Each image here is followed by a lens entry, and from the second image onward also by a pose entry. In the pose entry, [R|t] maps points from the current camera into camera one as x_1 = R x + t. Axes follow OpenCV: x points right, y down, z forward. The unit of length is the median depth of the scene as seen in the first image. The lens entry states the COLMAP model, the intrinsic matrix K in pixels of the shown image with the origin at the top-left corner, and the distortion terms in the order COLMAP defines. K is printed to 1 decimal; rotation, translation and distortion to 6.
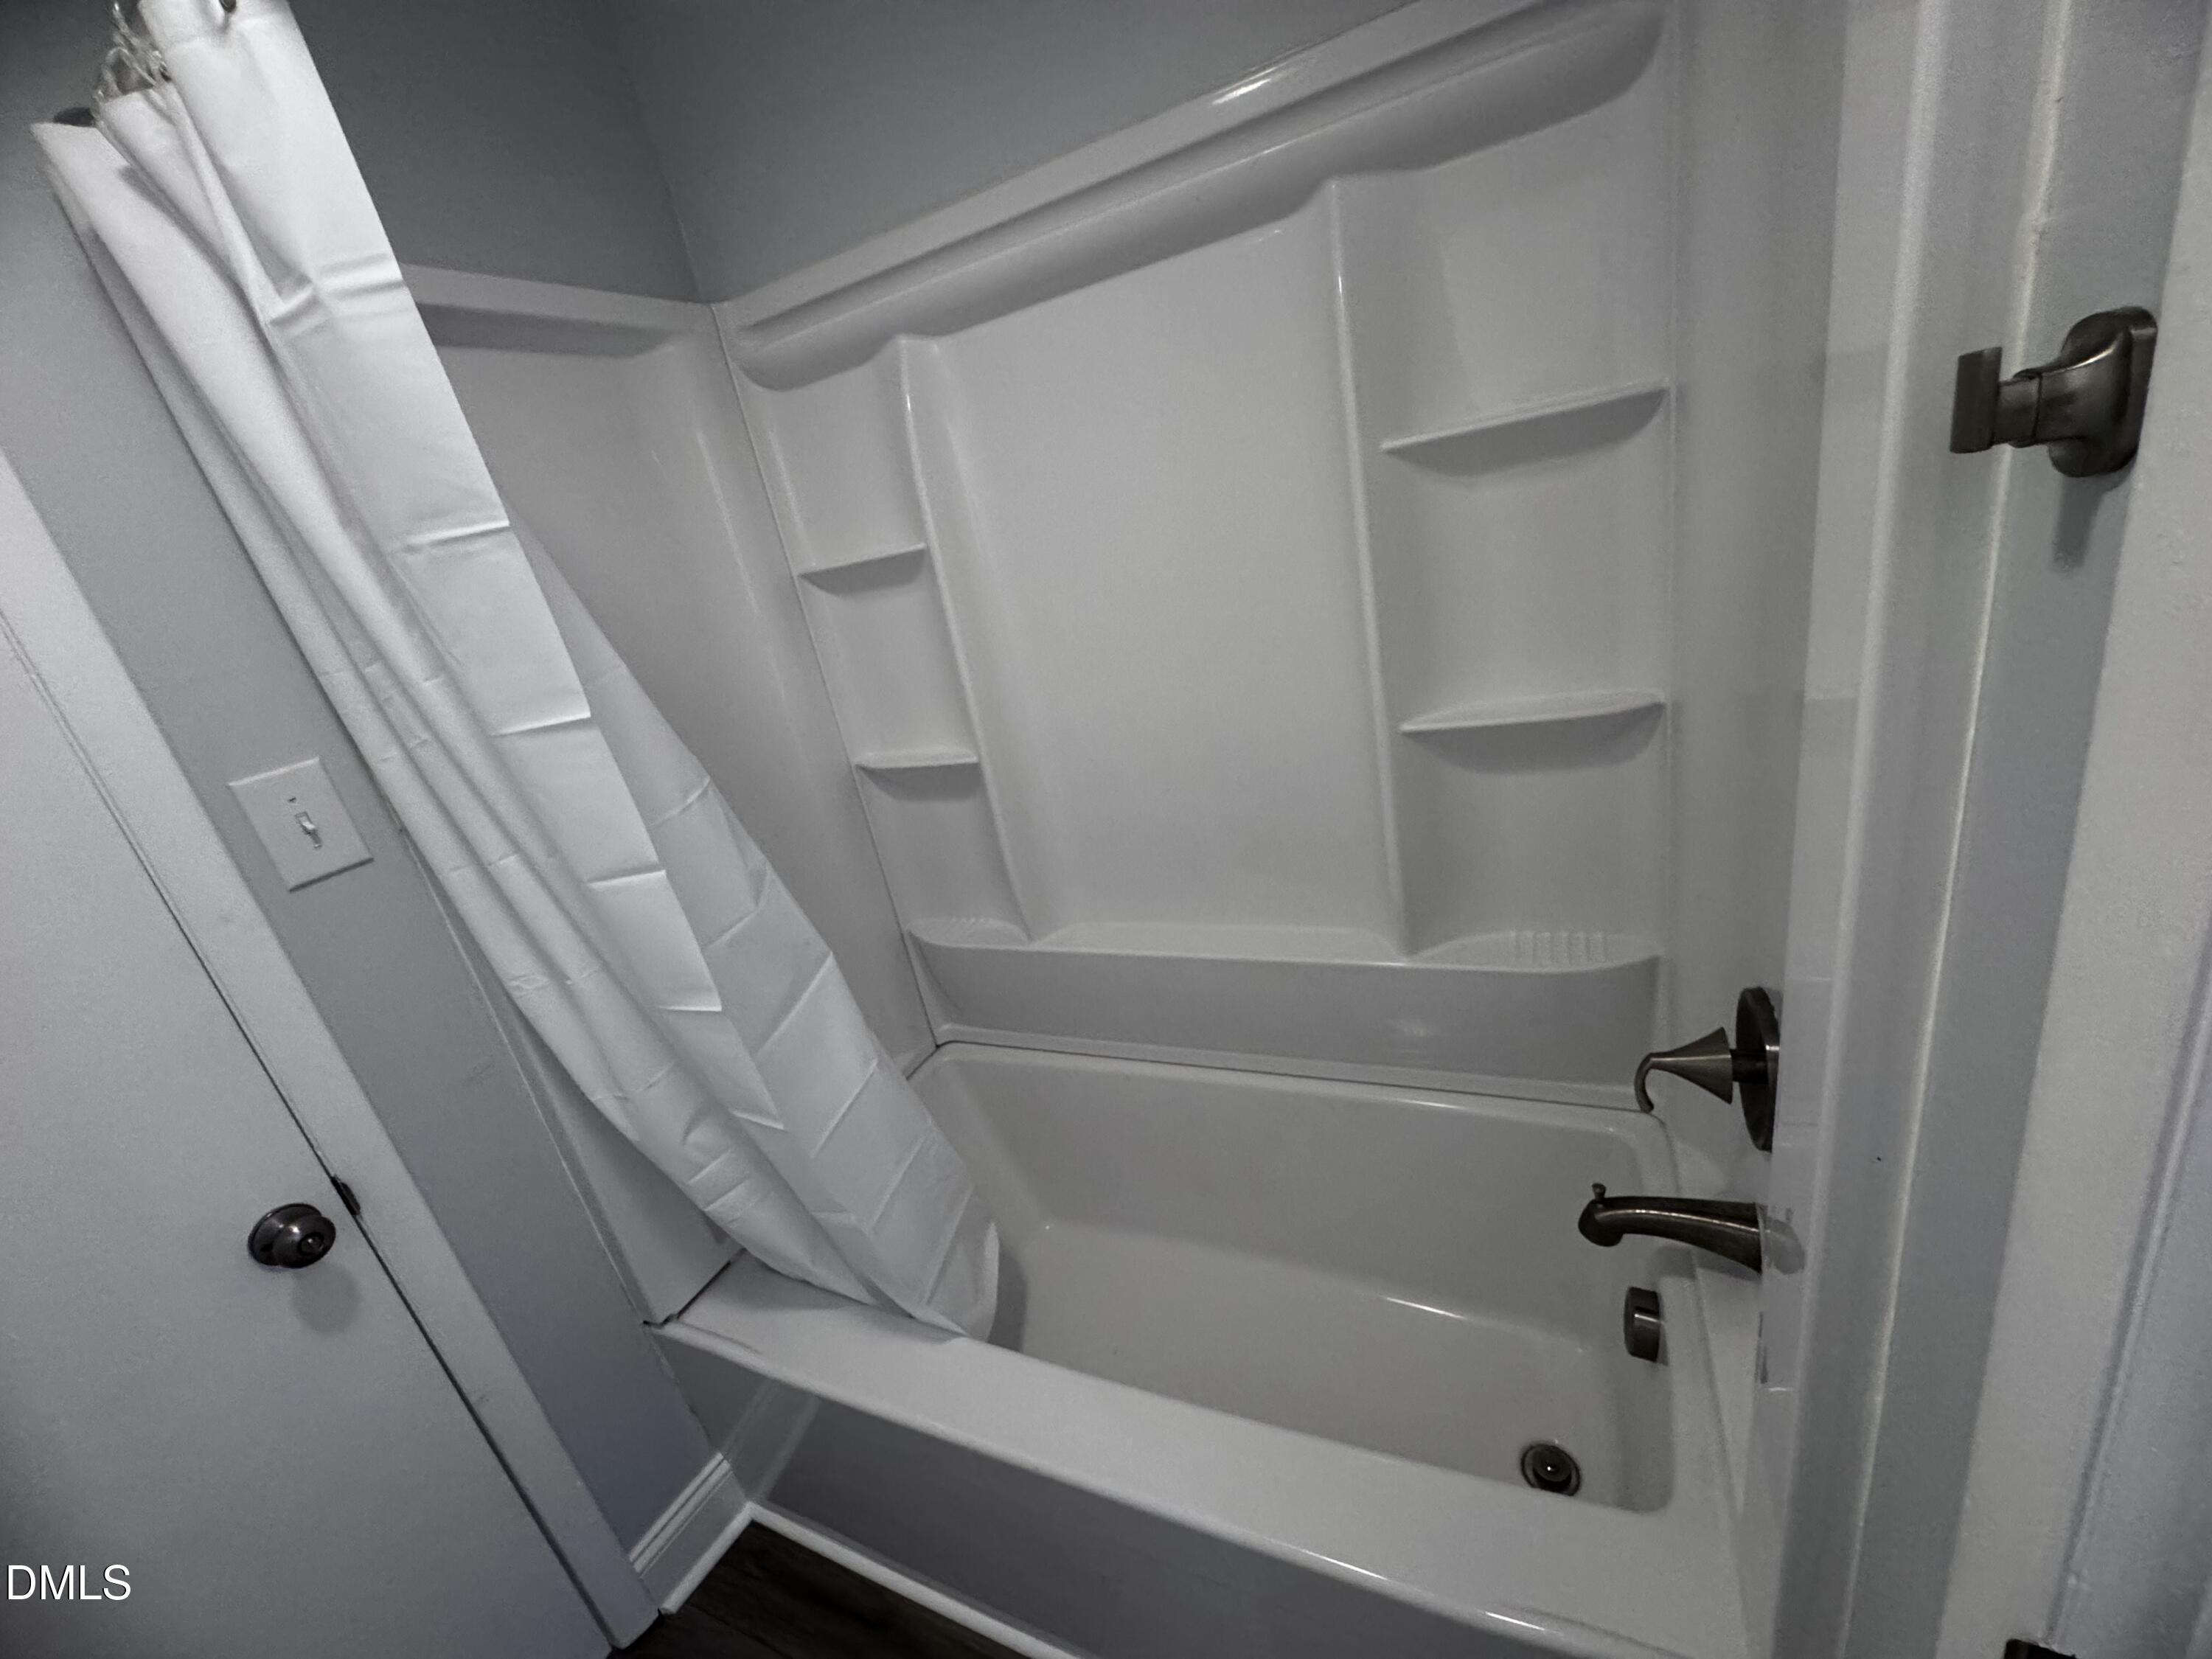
lens RADIAL K [[886.0, 0, 1107.7], [0, 886.0, 829.5], [0, 0, 1]] dist [0.001762, -0.000087]
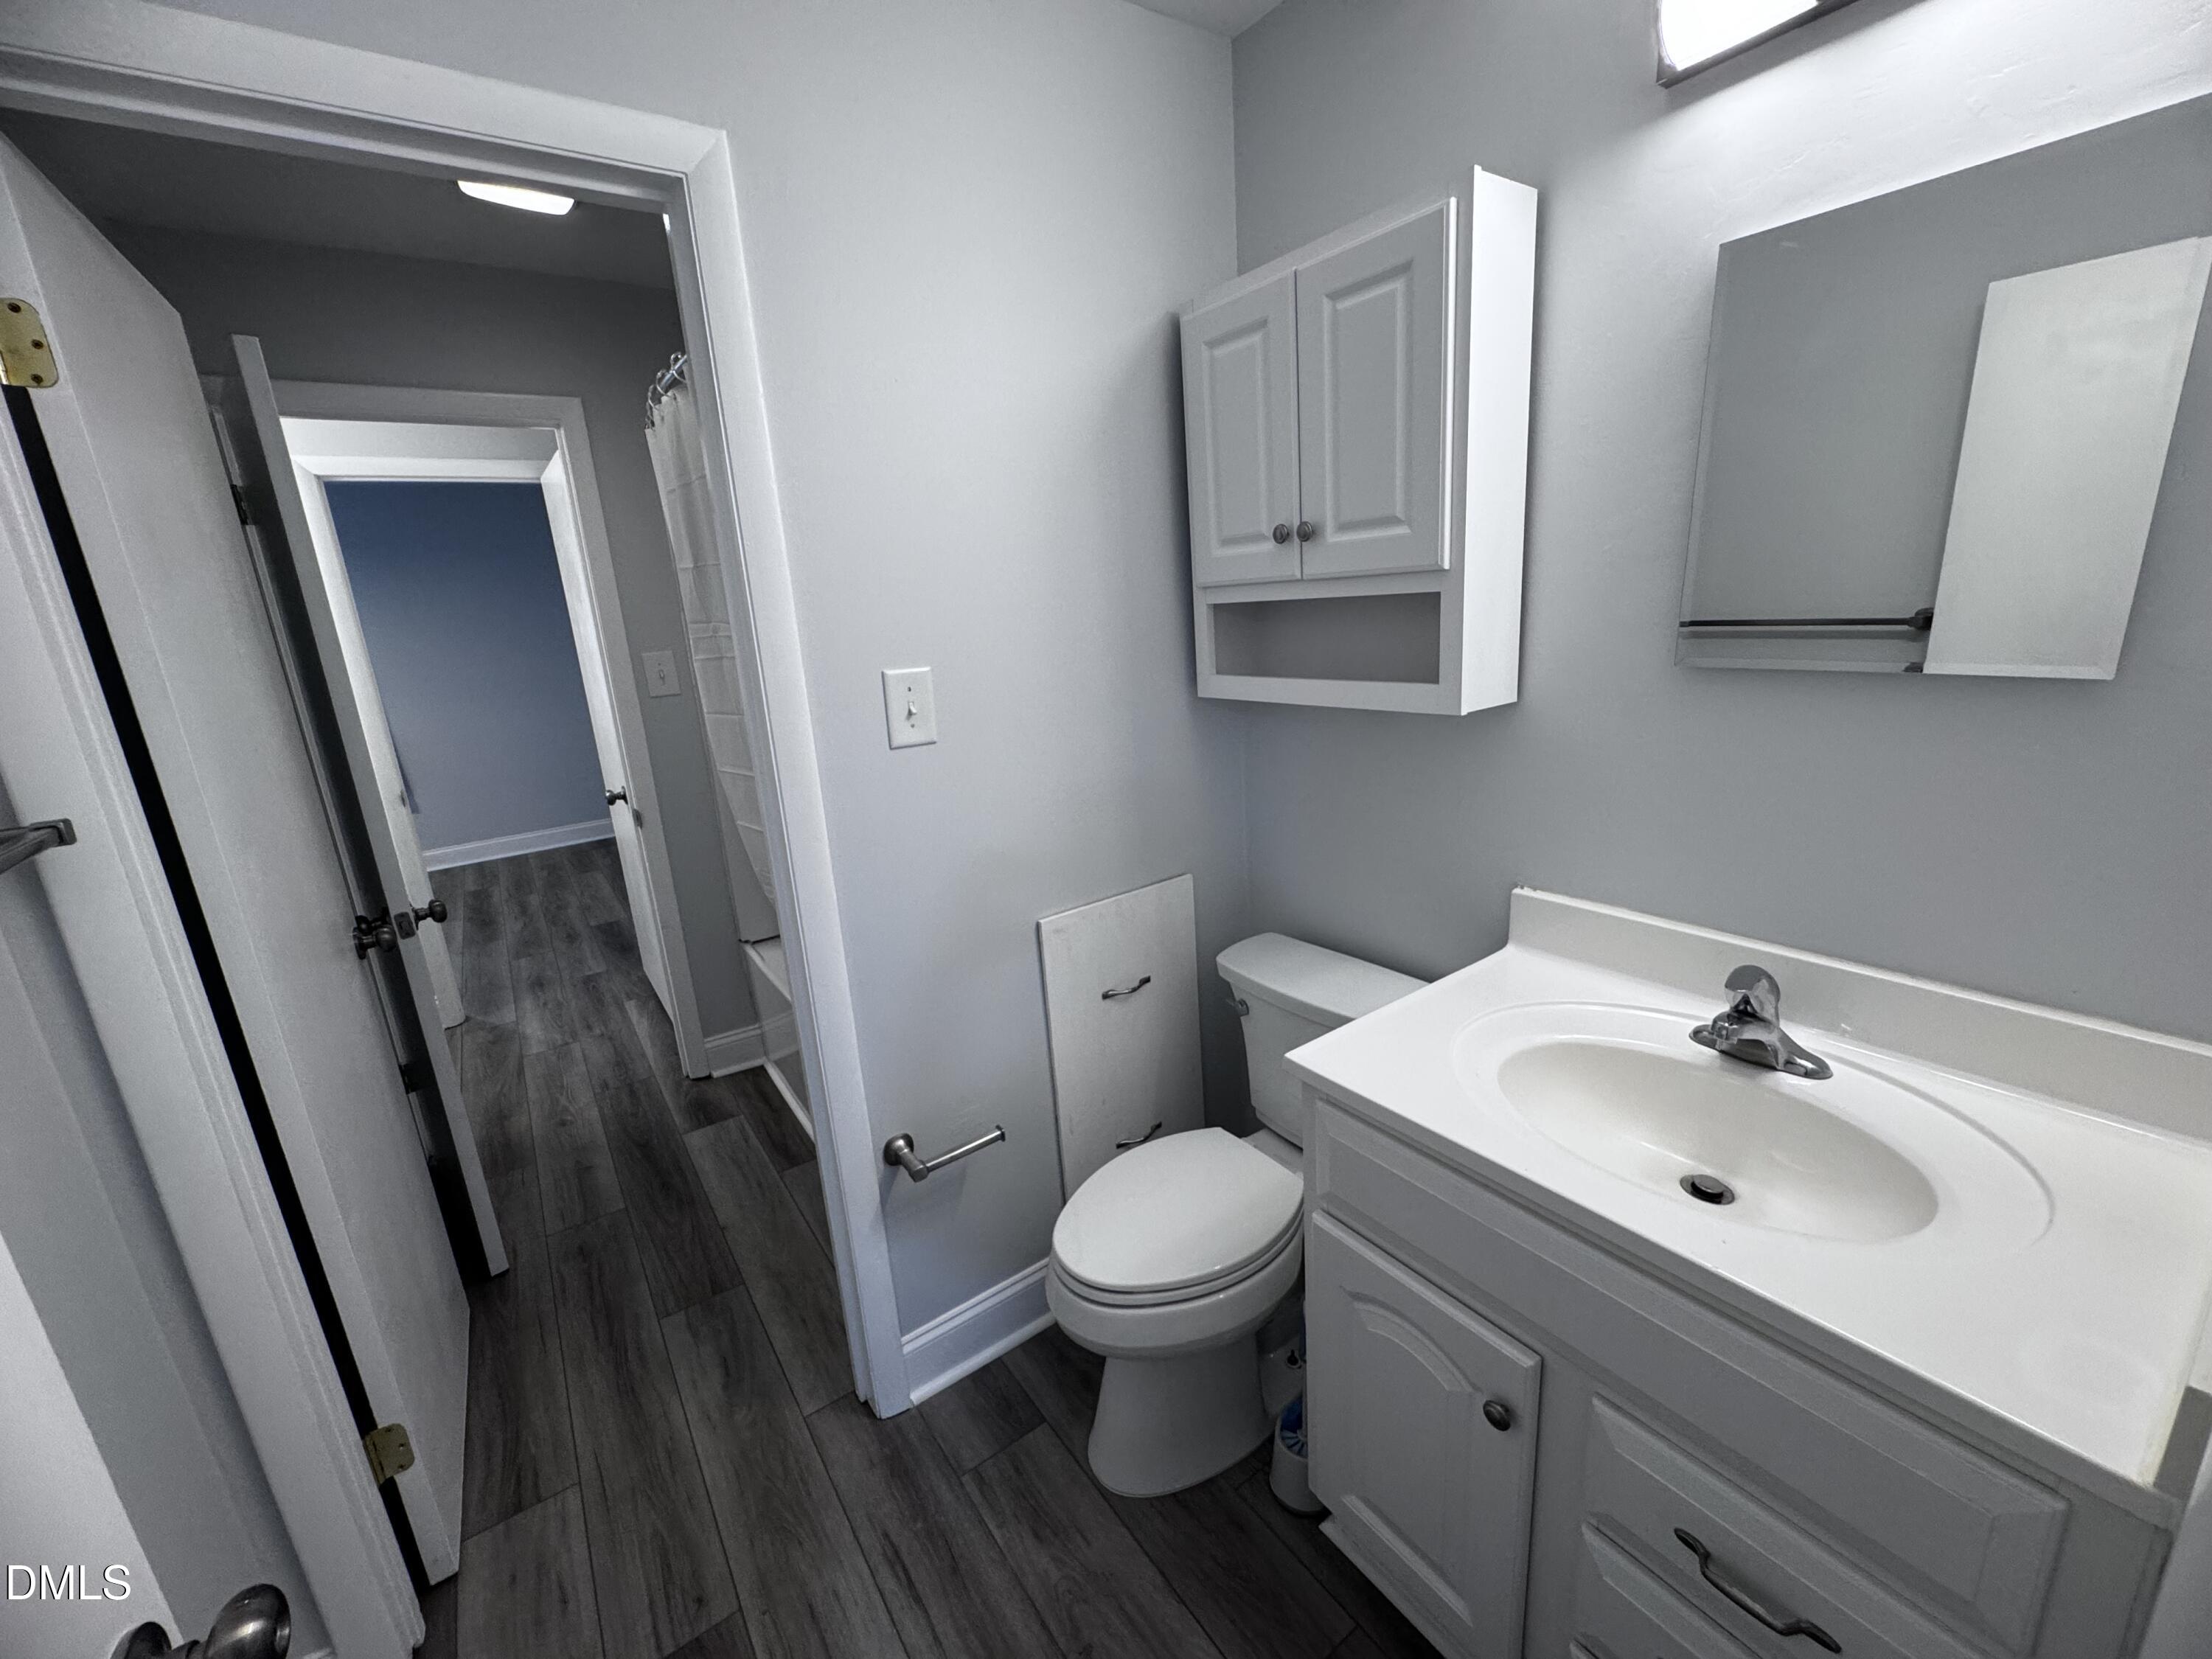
lens RADIAL K [[886.0, 0, 1112.8], [0, 886.0, 826.8], [0, 0, 1]] dist [0.001762, -0.000087]
pose [[0.862136, 0.257477, -0.436379, 1.002716], [-0.263151, 0.963529, 0.048615, -0.035663], [0.432982, 0.072921, 0.898448, -0.481248]]
